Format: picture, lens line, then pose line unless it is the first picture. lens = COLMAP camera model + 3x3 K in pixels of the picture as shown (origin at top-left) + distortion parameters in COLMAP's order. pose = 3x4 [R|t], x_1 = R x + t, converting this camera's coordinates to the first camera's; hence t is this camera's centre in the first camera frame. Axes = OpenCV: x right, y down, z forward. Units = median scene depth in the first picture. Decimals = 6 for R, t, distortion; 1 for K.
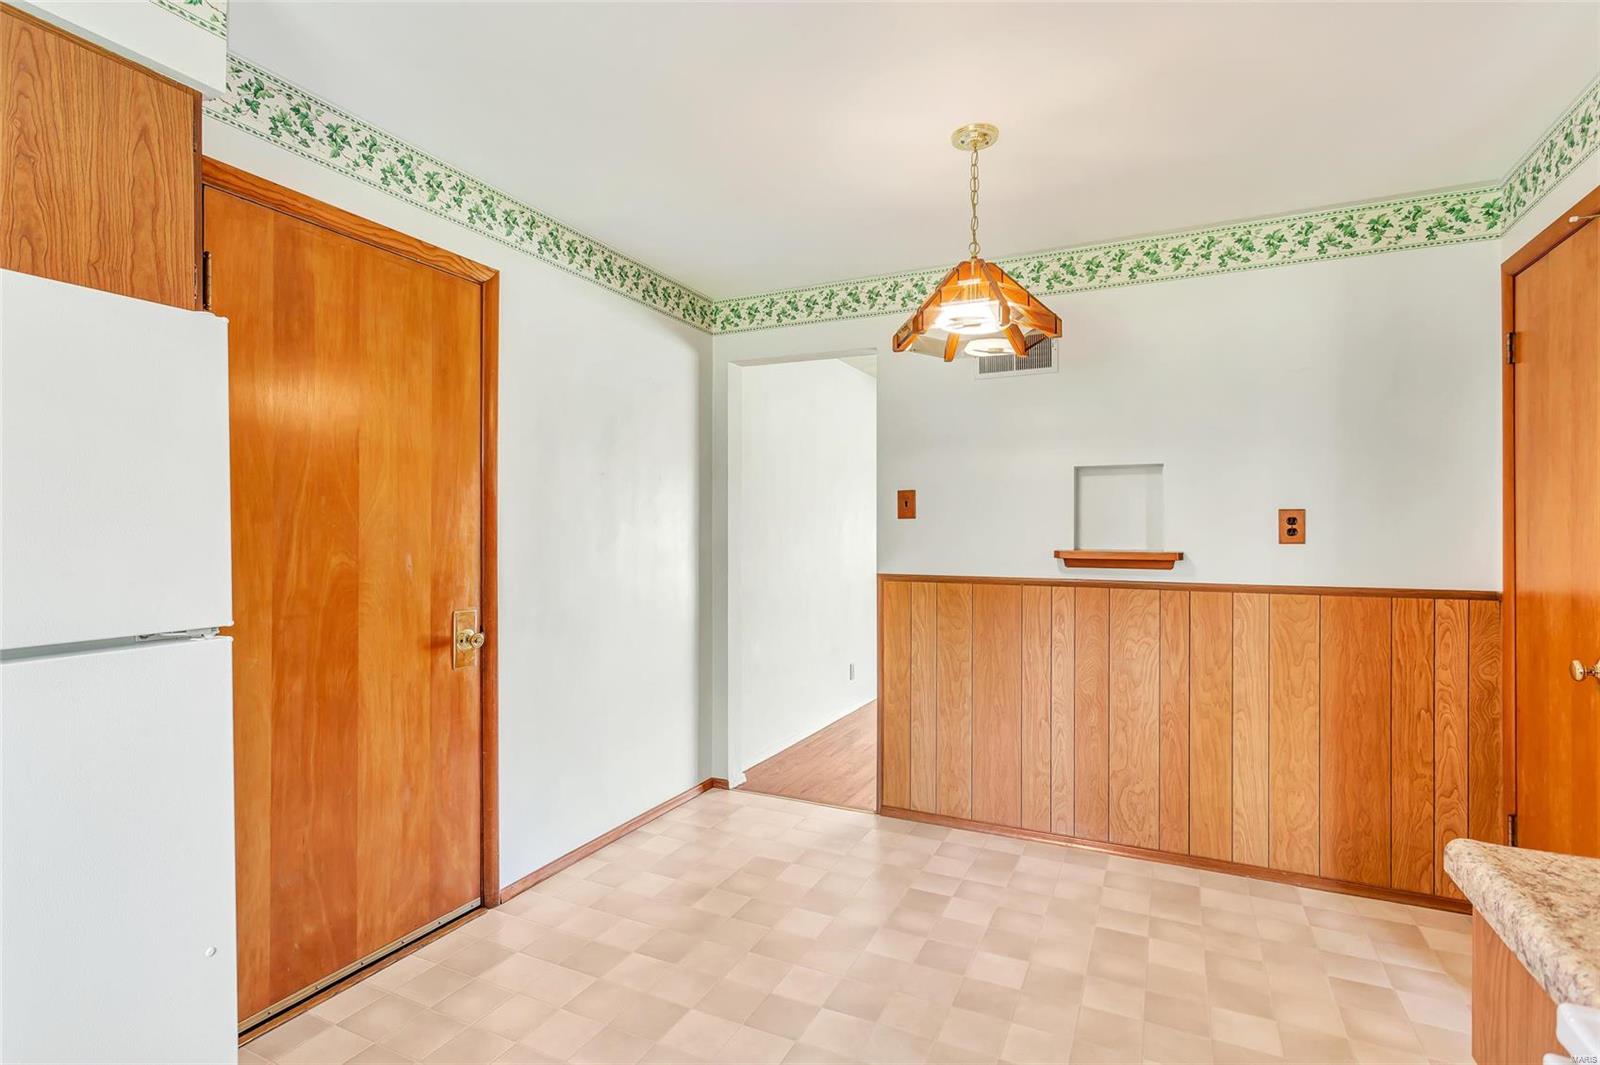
lens RADIAL K [[778.6, 0, 777.5], [0, 778.6, 528.1], [0, 0, 1]] dist [-0.001487, 0.001707]
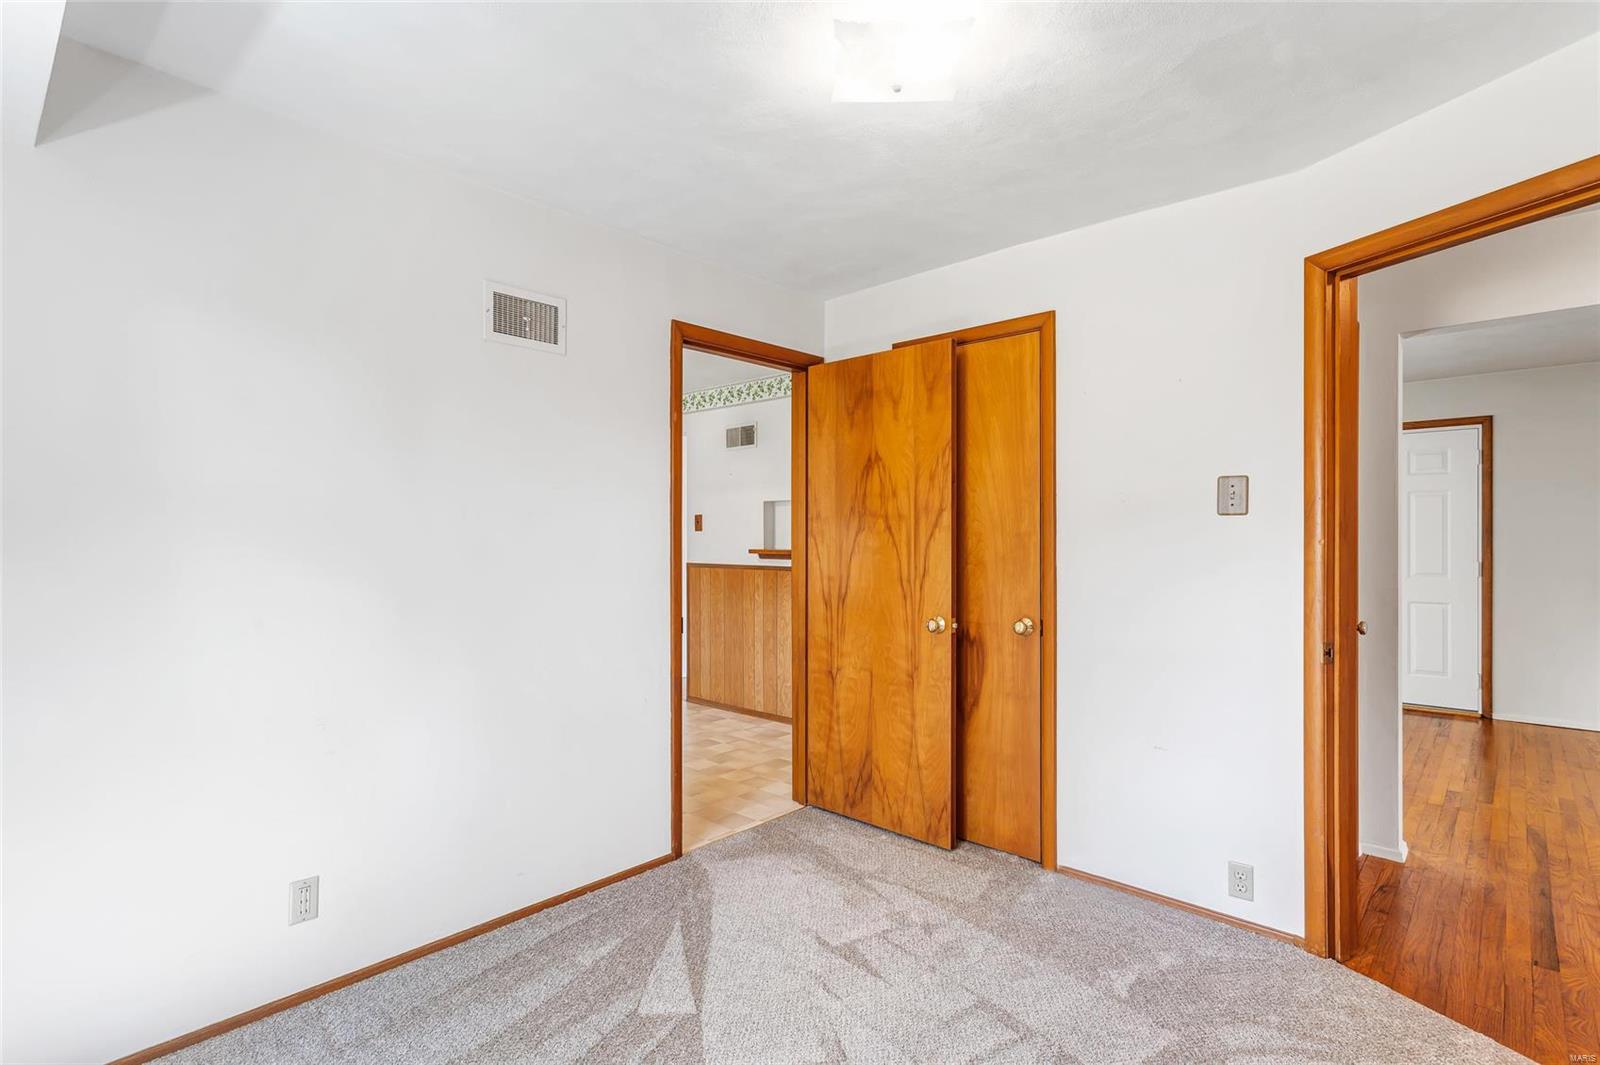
lens RADIAL K [[778.6, 0, 812.1], [0, 778.6, 538.4], [0, 0, 1]] dist [-0.001487, 0.001707]
pose [[0.954713, 0.005256, -0.297482, 0.988601], [-0.011422, 0.999754, -0.018992, 0.036603], [0.297309, 0.021530, 0.954539, -0.632143]]
